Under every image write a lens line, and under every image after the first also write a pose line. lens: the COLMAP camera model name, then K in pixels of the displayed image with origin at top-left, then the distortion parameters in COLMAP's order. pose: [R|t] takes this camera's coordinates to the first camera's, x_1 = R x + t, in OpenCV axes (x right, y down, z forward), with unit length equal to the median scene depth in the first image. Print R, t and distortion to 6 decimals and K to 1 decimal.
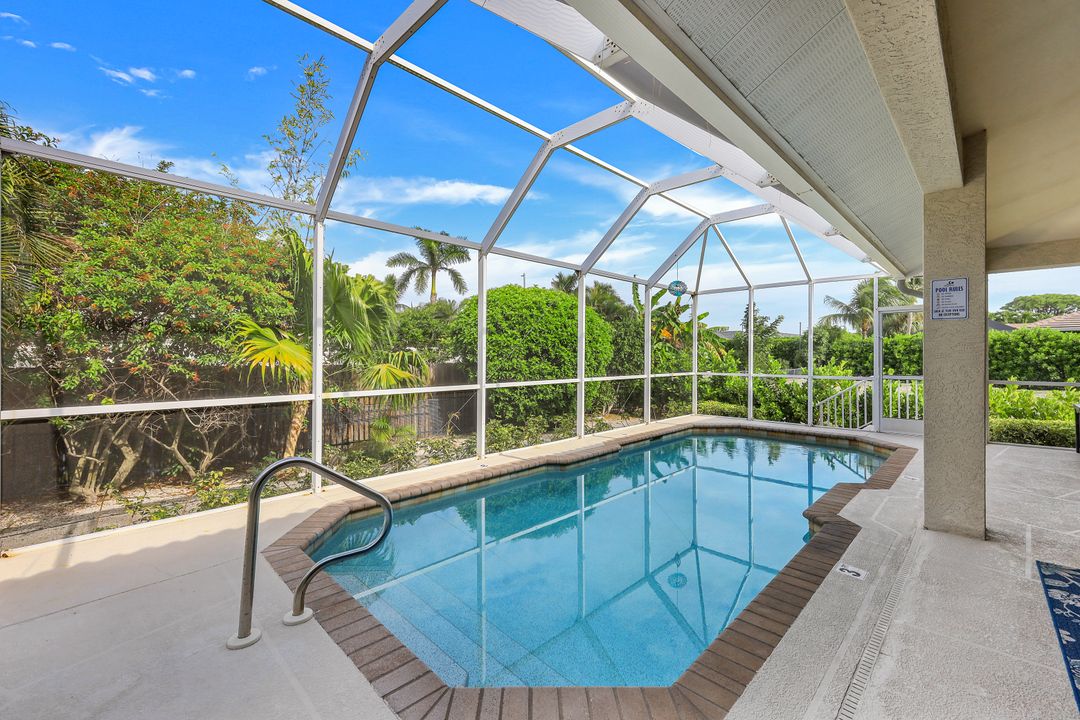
lens RADIAL K [[442.2, 0, 535.3], [0, 442.2, 360.5], [0, 0, 1]] dist [0.000702, -0.000607]
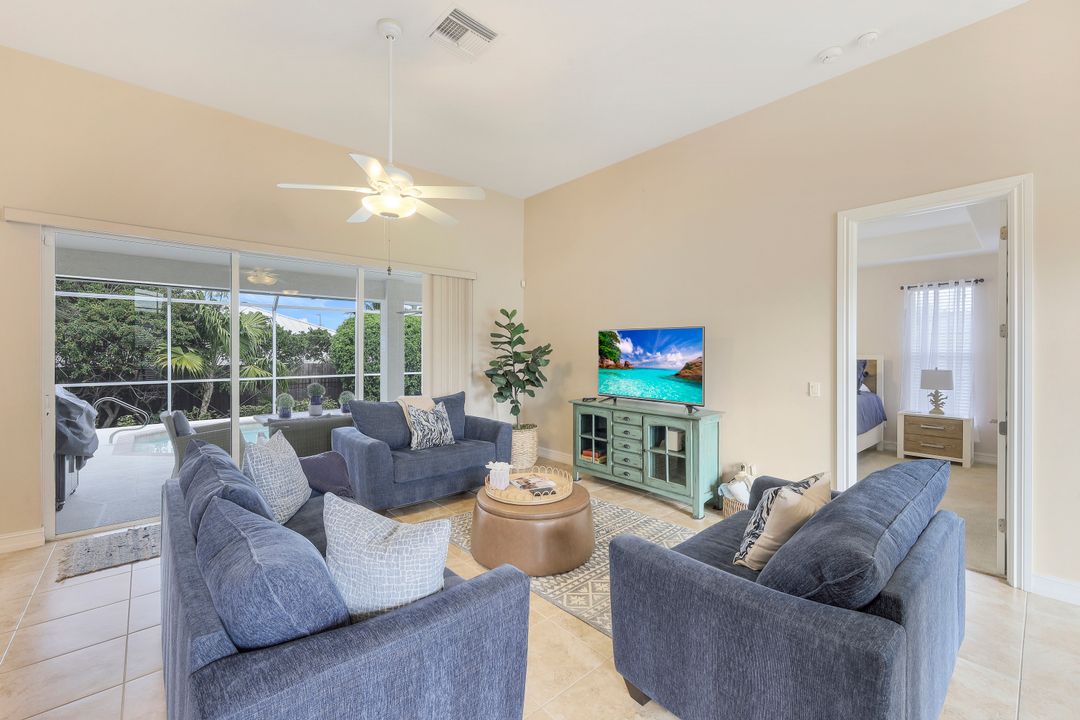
lens RADIAL K [[450.4, 0, 539.4], [0, 450.4, 359.5], [0, 0, 1]] dist [0.004104, -0.001310]
pose [[0.996285, 0.001632, -0.086098, 1.092500], [-0.000977, 0.999970, 0.007639, -0.035498], [0.086108, -0.007526, 0.996257, -0.773586]]
